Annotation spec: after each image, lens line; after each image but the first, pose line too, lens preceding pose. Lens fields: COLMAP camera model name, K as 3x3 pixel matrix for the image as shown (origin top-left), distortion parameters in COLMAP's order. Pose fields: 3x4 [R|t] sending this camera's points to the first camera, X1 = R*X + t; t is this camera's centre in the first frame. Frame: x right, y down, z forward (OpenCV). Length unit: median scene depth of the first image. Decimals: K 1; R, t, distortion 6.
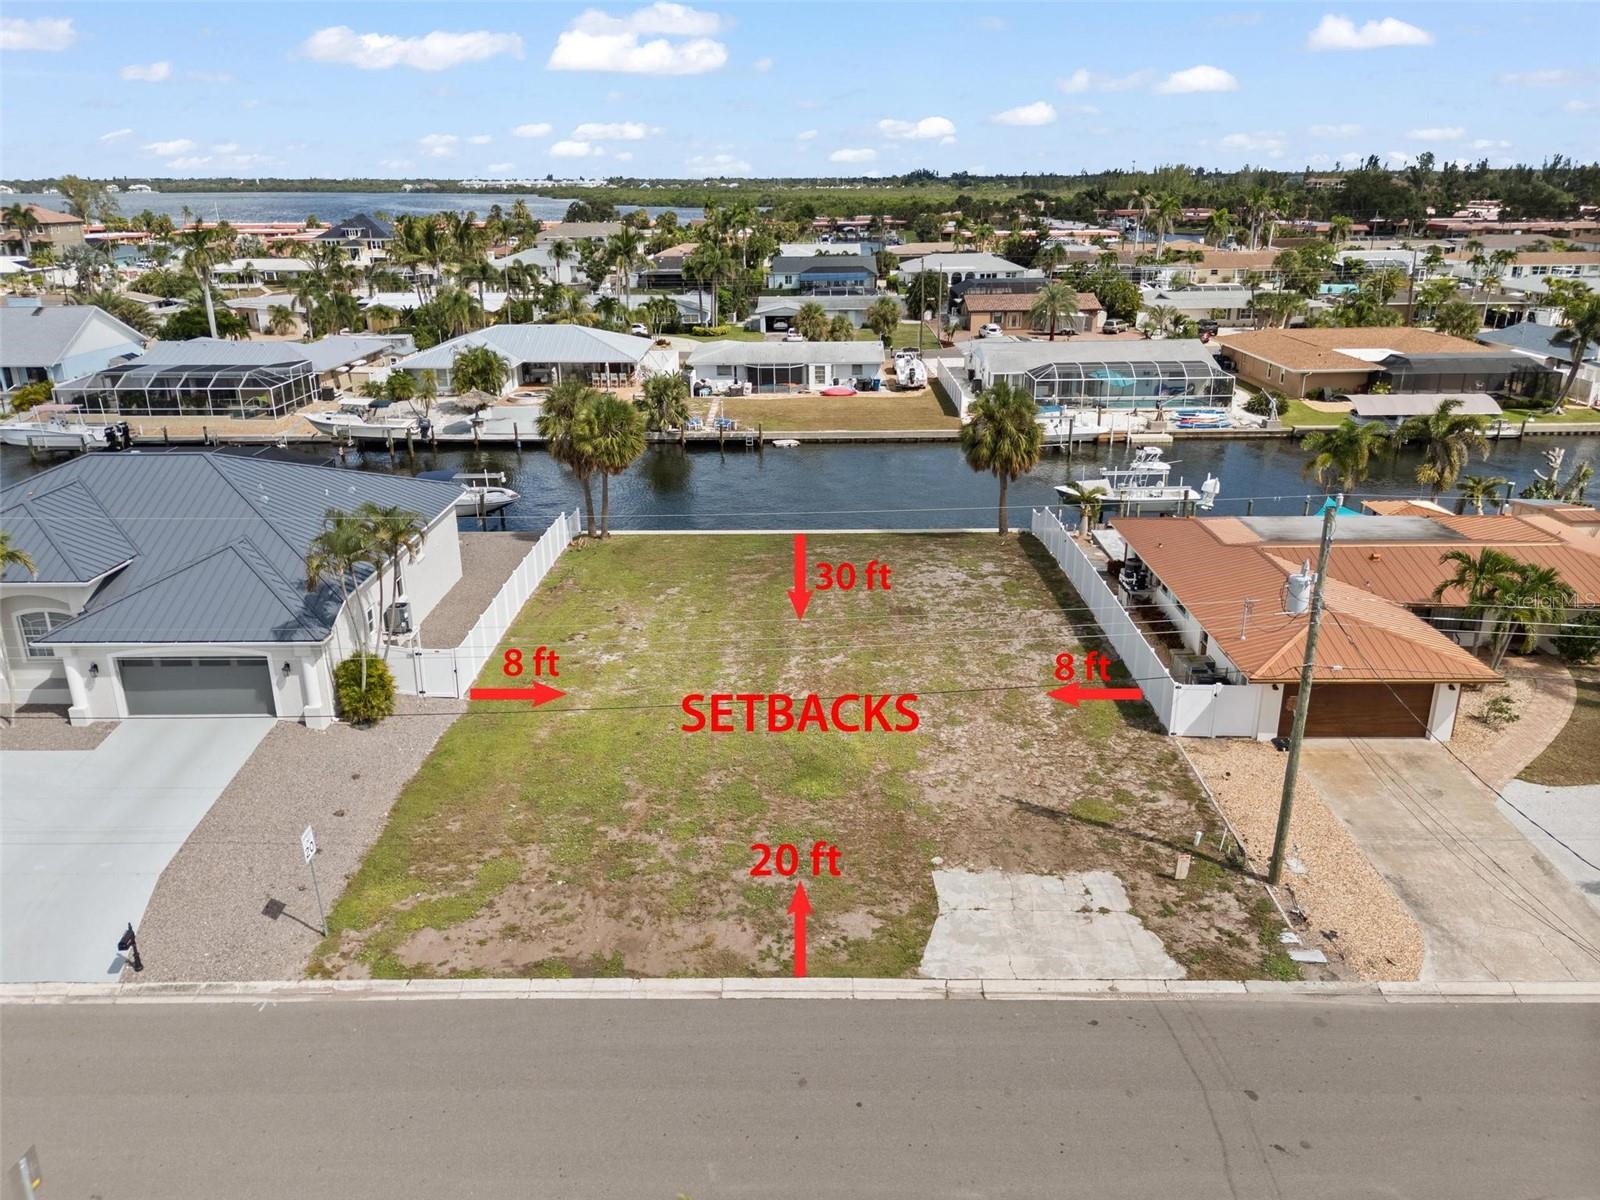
lens RADIAL K [[1170.2, 0, 795.1], [0, 1170.2, 600.1], [0, 0, 1]] dist [0.079744, -0.070710]
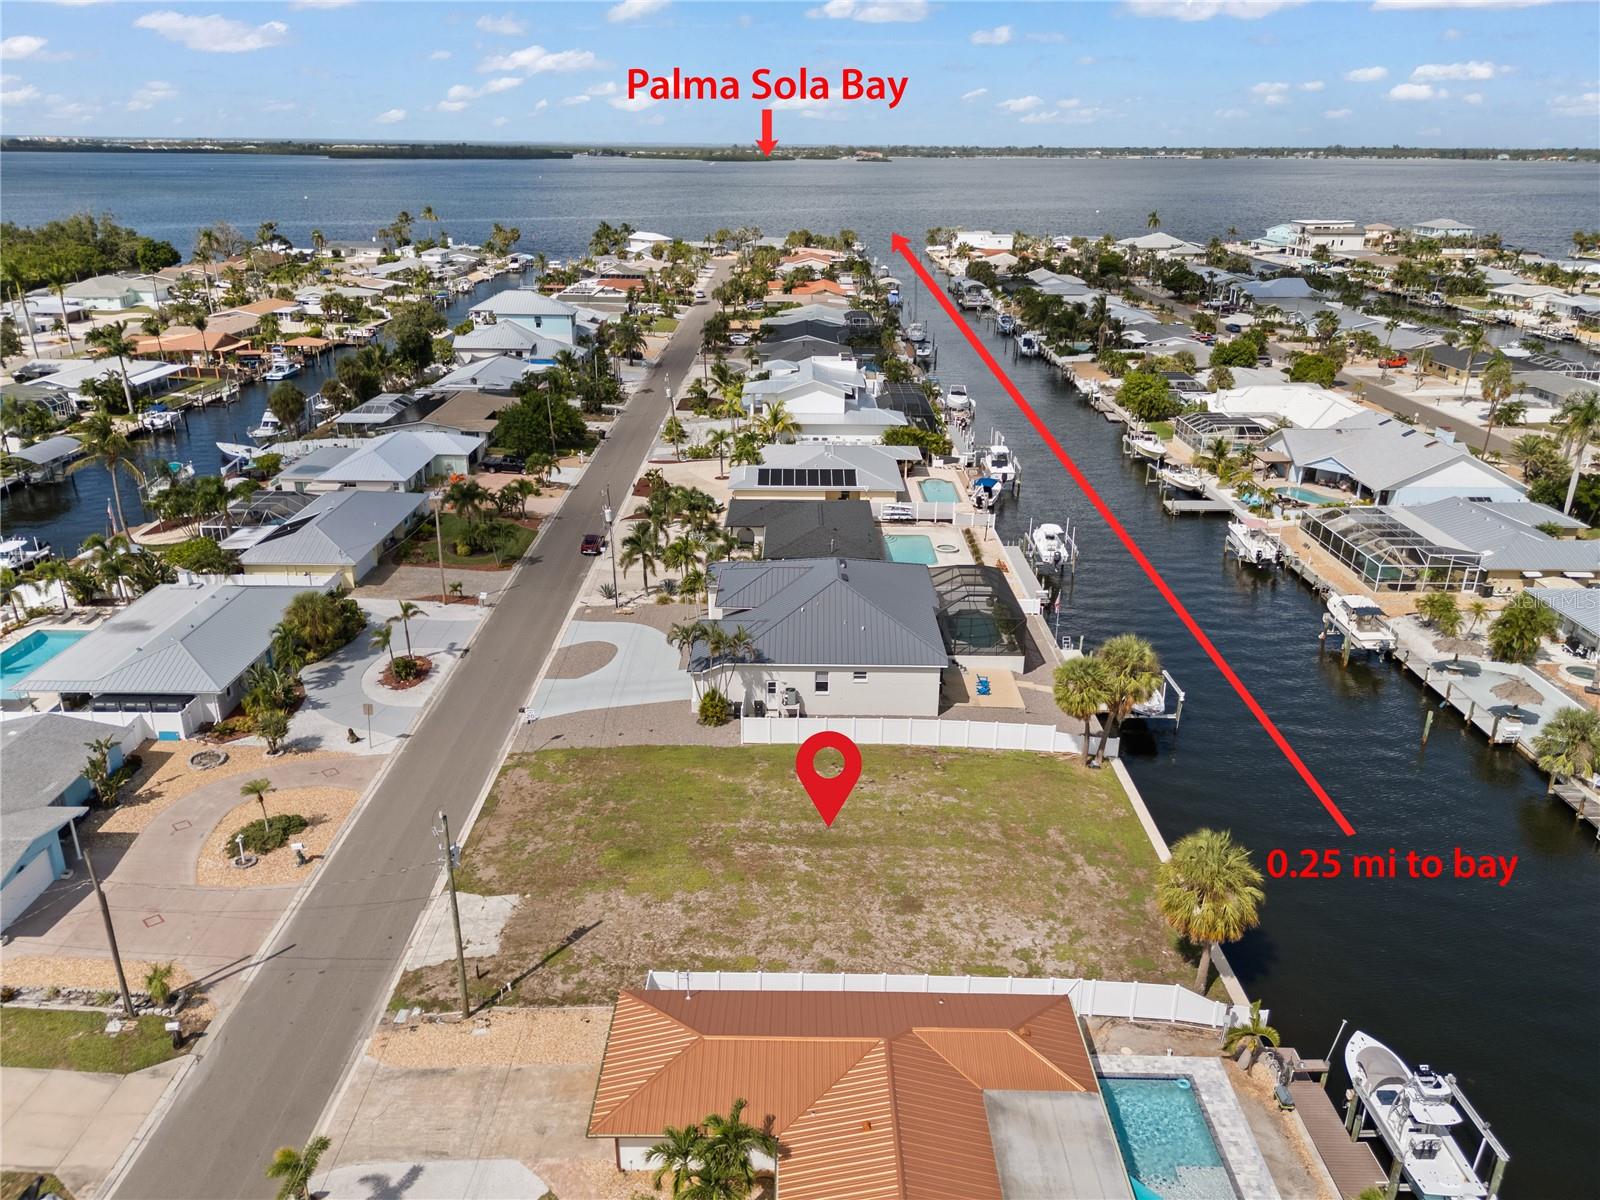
lens RADIAL K [[1170.2, 0, 795.1], [0, 1170.2, 600.1], [0, 0, 1]] dist [0.079744, -0.070710]
pose [[0.006185, 0.368700, -0.929528, 1.727266], [-0.340489, 0.874778, 0.344718, -1.000027], [0.940228, 0.314362, 0.130948, 1.025142]]
